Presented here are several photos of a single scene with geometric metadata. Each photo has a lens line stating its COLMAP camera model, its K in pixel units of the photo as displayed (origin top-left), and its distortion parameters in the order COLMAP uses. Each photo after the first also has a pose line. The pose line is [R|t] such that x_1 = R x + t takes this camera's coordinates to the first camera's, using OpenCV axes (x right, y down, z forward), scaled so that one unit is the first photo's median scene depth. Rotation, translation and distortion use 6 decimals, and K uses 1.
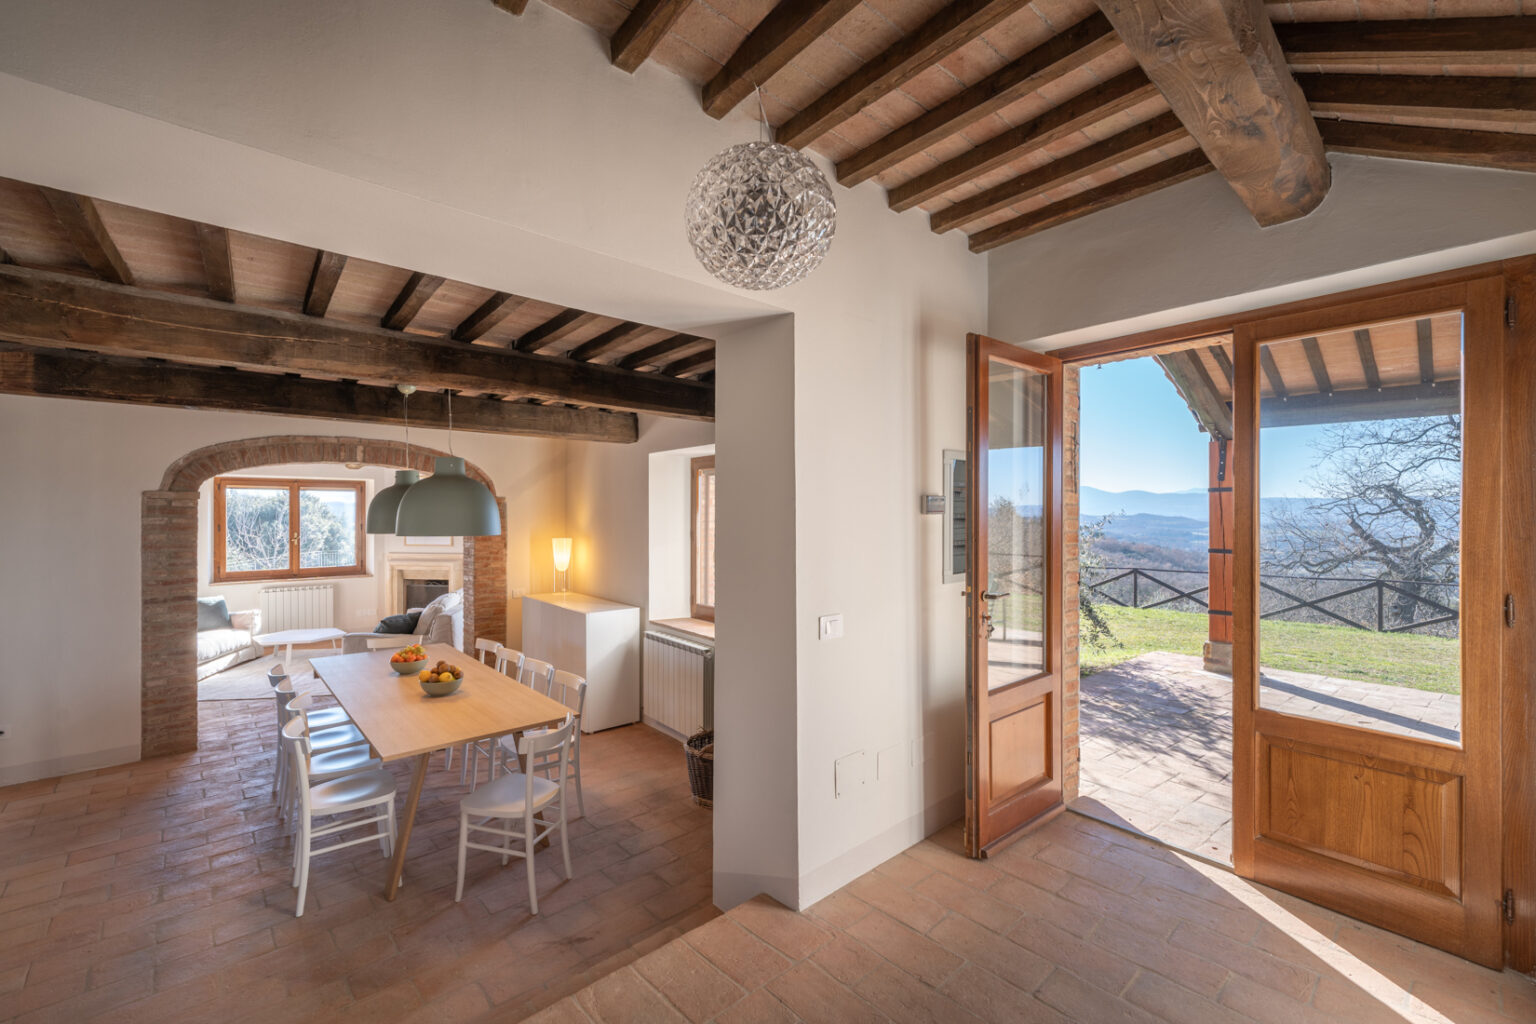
lens RADIAL K [[611.3, 0, 761.1], [0, 611.3, 515.8], [0, 0, 1]] dist [0.000569, -0.000059]
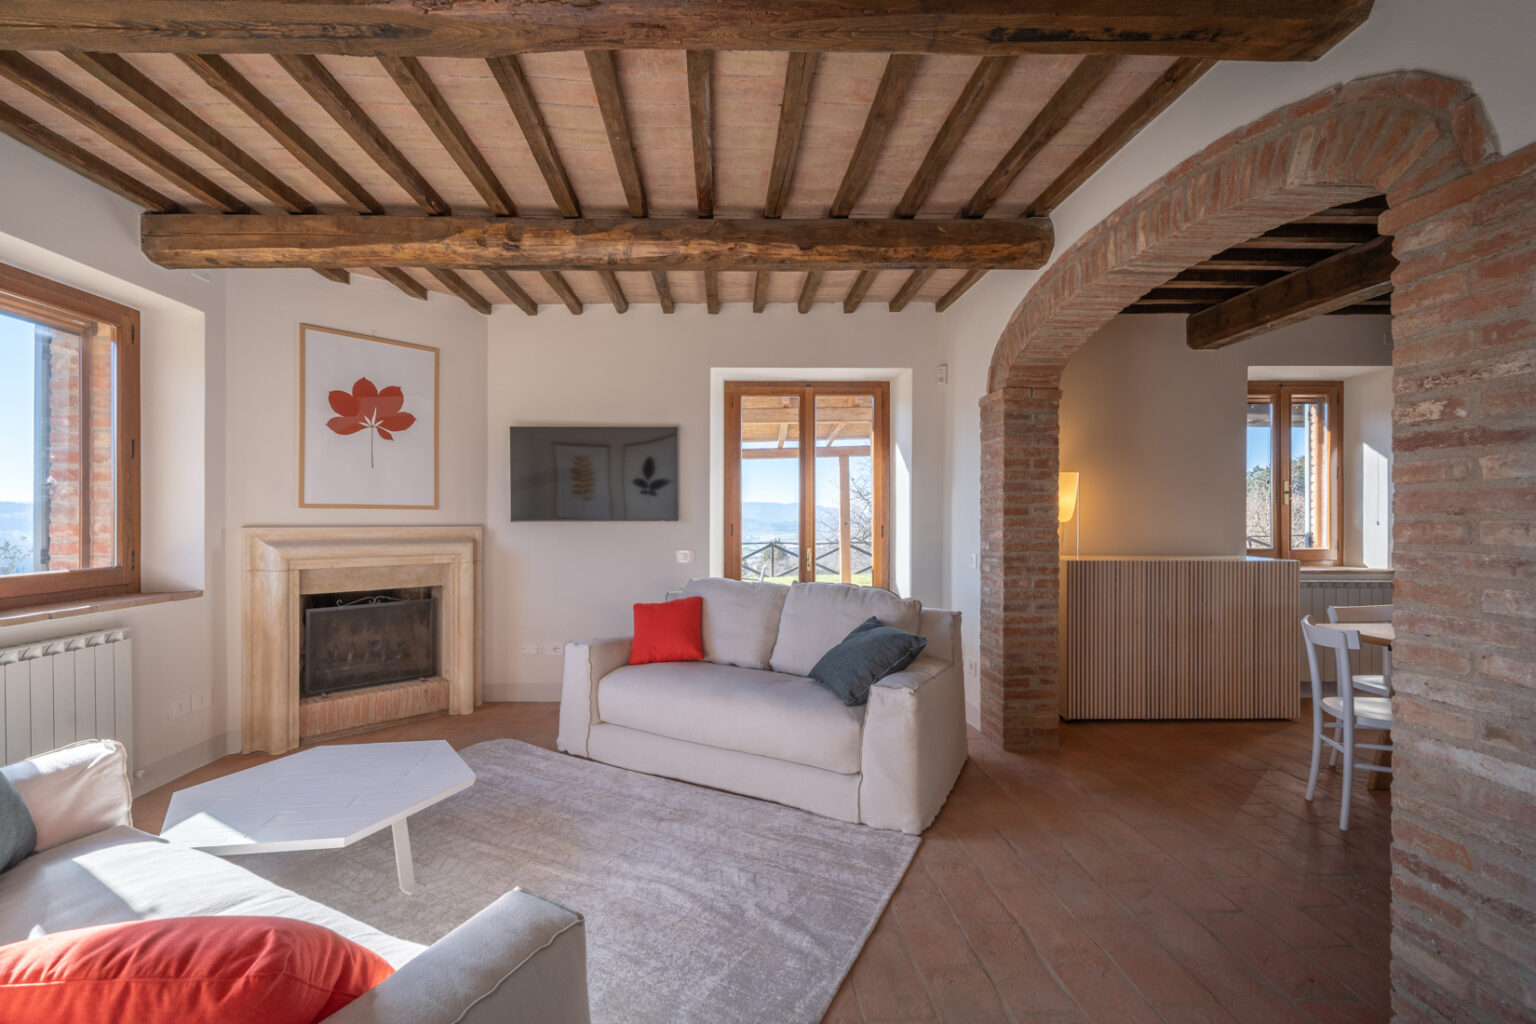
lens RADIAL K [[611.3, 0, 766.9], [0, 611.3, 519.3], [0, 0, 1]] dist [0.000569, -0.000059]
pose [[0.657845, -0.003871, 0.753144, -1.358346], [0.007860, 0.999968, -0.001726, 0.118797], [-0.753113, 0.007055, 0.657854, 1.065442]]
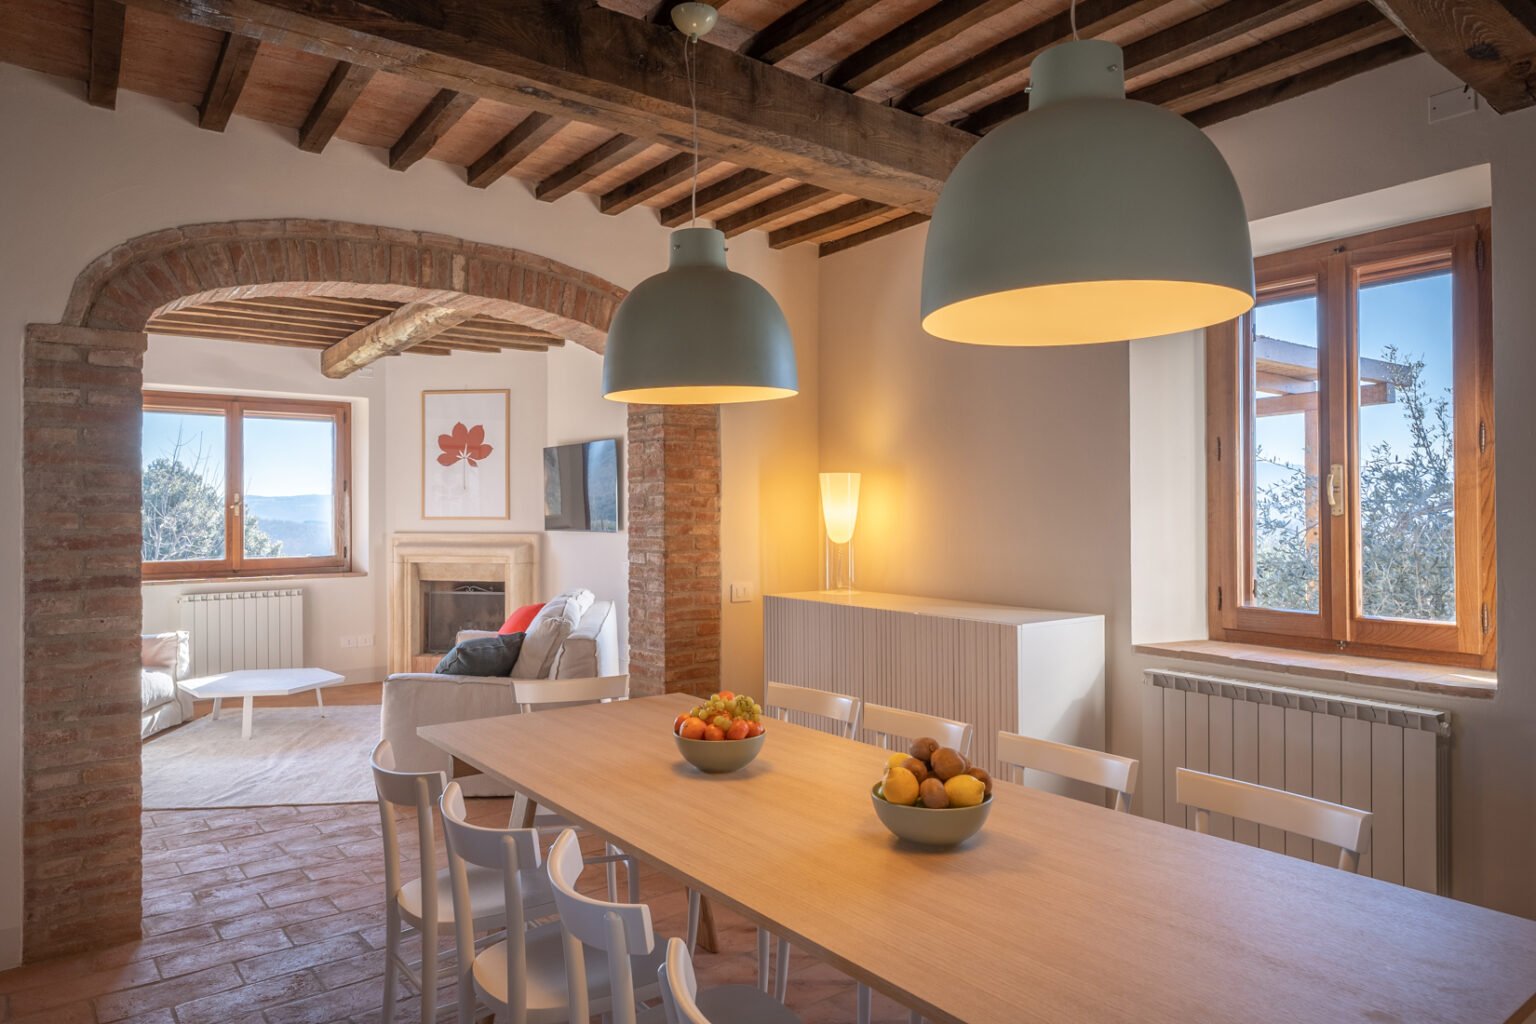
lens RADIAL K [[936.6, 0, 766.6], [0, 936.6, 506.2], [0, 0, 1]] dist [0.005386, -0.002316]
pose [[0.997675, -0.003953, -0.068035, -0.437921], [0.003547, 0.999975, -0.006091, 0.086780], [0.068057, 0.005836, 0.997664, 0.371984]]
